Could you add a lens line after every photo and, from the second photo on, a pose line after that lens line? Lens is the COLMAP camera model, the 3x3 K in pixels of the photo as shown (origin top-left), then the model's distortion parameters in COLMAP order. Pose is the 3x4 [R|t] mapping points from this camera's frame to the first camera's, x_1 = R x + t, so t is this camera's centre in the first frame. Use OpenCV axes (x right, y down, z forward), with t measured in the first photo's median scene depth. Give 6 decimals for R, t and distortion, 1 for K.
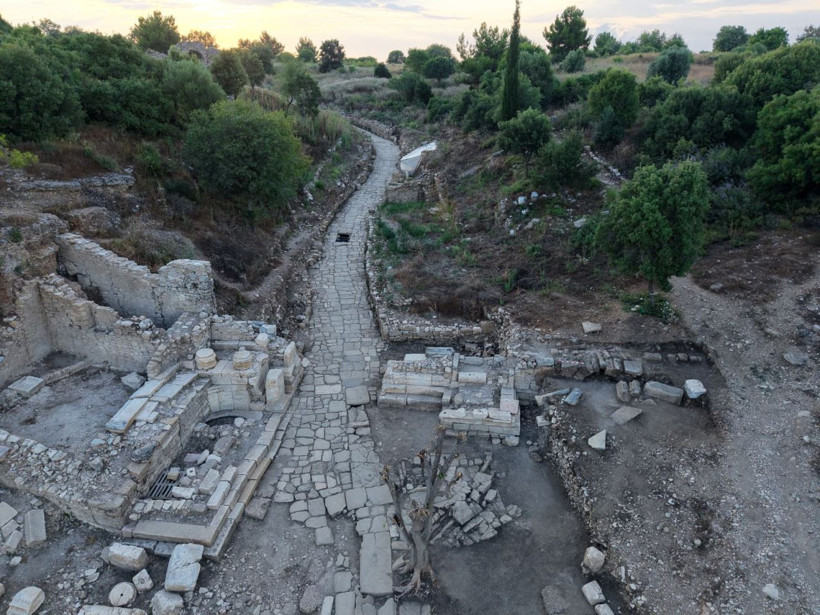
lens RADIAL K [[547.9, 0, 410.7], [0, 547.9, 294.6], [0, 0, 1]] dist [0.053107, -0.065934]
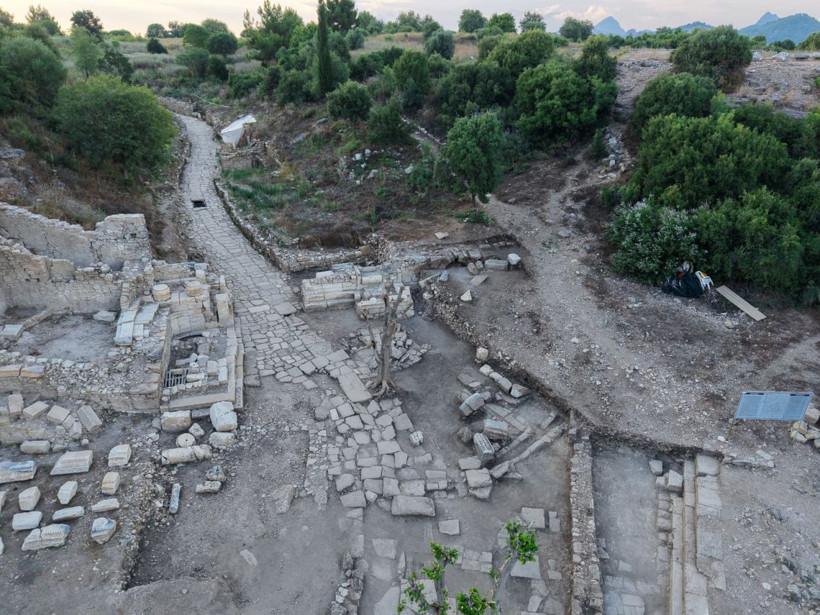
lens RADIAL K [[583.5, 0, 410.0], [0, 583.5, 307.5], [0, 0, 1]] dist [0.010529, -0.006372]
pose [[0.916841, -0.157295, 0.366963, -0.289672], [0.144131, 0.987539, 0.063194, 0.121840], [-0.372330, -0.005048, 0.928087, -0.317273]]
